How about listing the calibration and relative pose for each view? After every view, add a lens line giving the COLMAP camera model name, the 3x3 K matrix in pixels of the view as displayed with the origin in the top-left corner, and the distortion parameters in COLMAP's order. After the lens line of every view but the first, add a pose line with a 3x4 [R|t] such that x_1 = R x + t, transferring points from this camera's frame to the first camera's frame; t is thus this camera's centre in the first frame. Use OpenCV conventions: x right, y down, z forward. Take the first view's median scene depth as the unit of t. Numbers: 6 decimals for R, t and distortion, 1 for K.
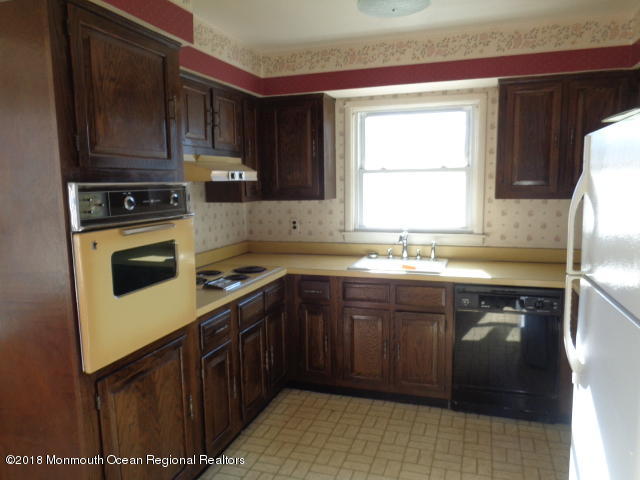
lens RADIAL K [[474.3, 0, 320.0], [0, 474.3, 240.0], [0, 0, 1]] dist [-0.004465, -0.003005]
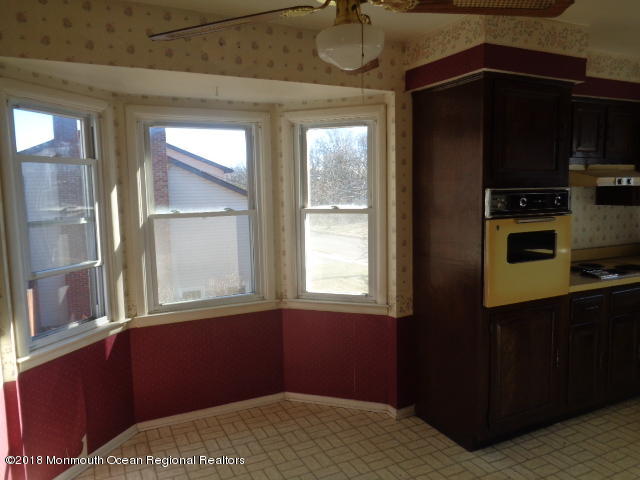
lens RADIAL K [[474.3, 0, 320.0], [0, 474.3, 240.0], [0, 0, 1]] dist [-0.004465, -0.003005]
pose [[0.690264, 0.075853, -0.719571, 0.183135], [-0.081323, 0.996322, 0.027015, 0.040553], [0.718973, 0.039870, 0.693893, -0.374508]]
